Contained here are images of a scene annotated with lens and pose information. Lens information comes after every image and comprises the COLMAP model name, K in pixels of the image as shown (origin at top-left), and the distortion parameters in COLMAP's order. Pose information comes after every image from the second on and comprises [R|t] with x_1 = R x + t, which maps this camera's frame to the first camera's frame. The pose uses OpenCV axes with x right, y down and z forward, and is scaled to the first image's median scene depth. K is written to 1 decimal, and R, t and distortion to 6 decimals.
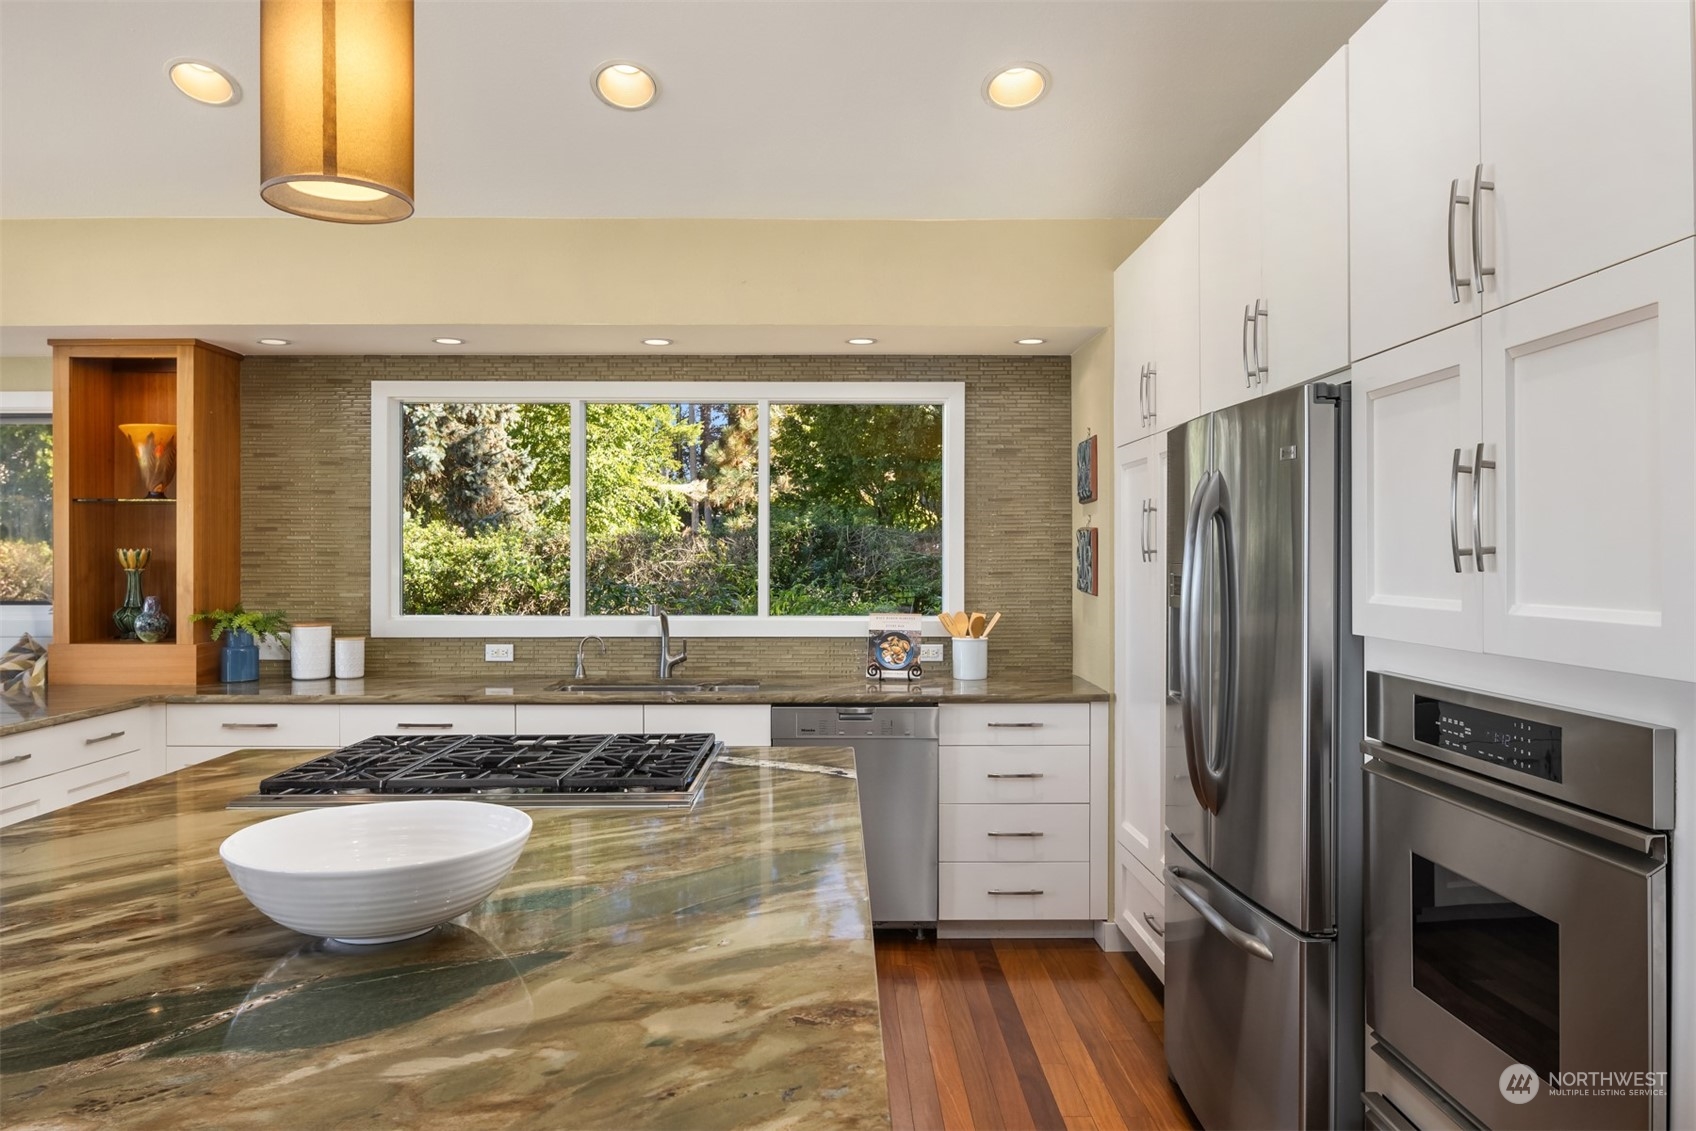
lens RADIAL K [[1157.4, 0, 843.0], [0, 1157.4, 555.9], [0, 0, 1]] dist [-0.001984, -0.011812]
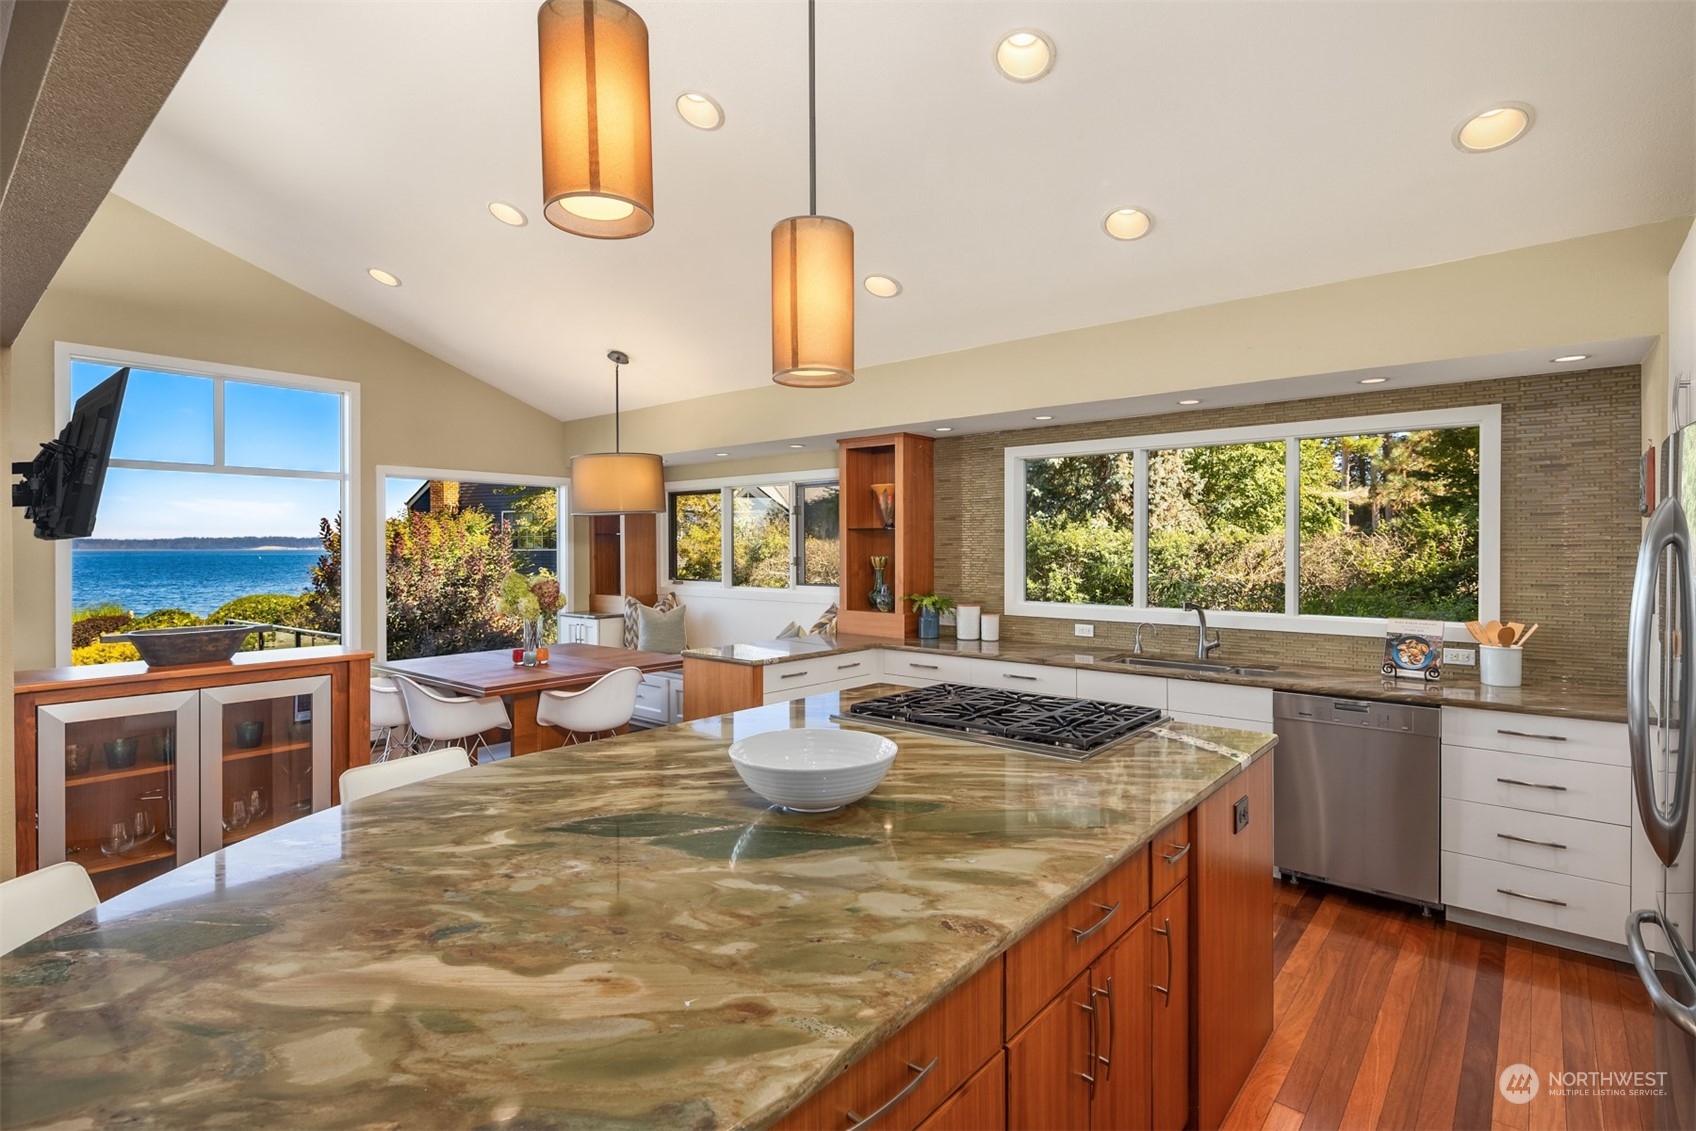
lens RADIAL K [[825.6, 0, 843.2], [0, 825.6, 551.7], [0, 0, 1]] dist [0.000913, -0.000725]
pose [[0.756001, 0.003593, -0.654561, 0.150881], [0.000094, 0.999984, 0.005598, -0.020151], [0.654571, -0.004294, 0.755989, 0.036485]]
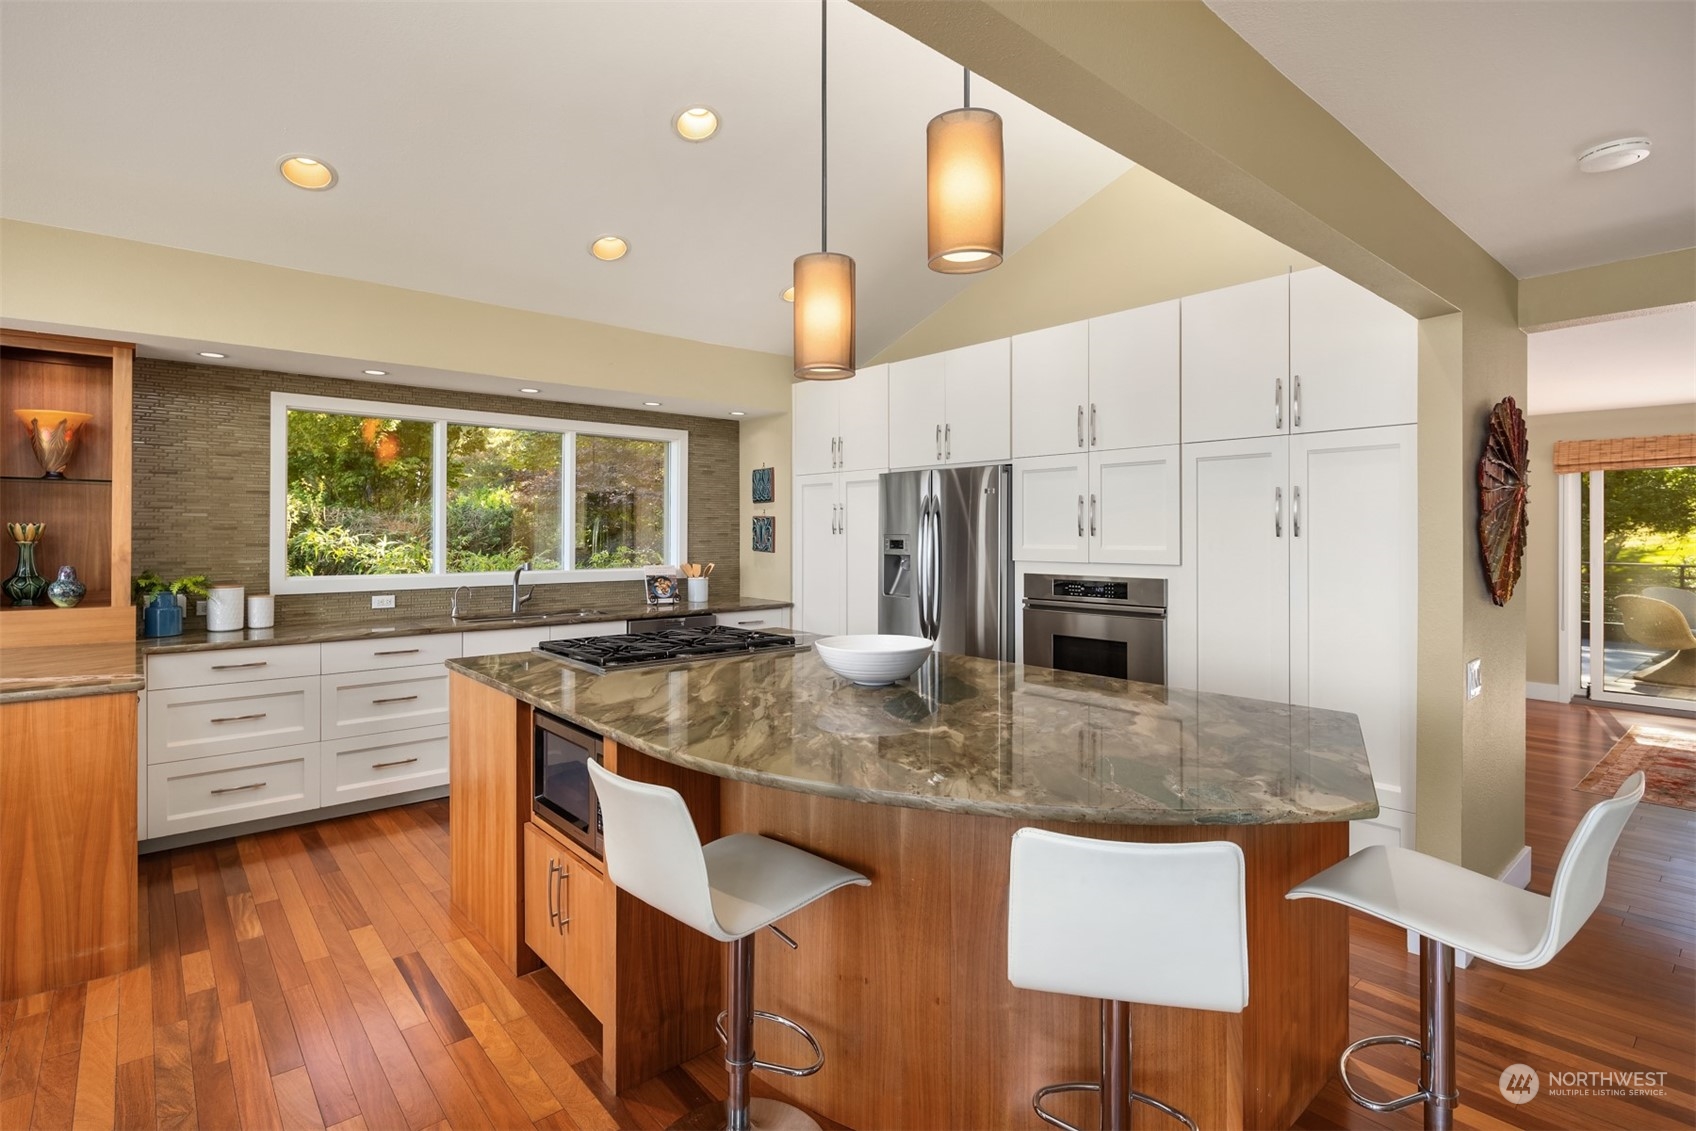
lens RADIAL K [[825.6, 0, 849.7], [0, 825.6, 532.6], [0, 0, 1]] dist [0.000913, -0.000725]
pose [[0.758618, 0.001140, 0.651535, -0.535395], [-0.000657, 0.999999, -0.000985, 0.003093], [-0.651536, 0.000319, 0.758618, -0.096699]]
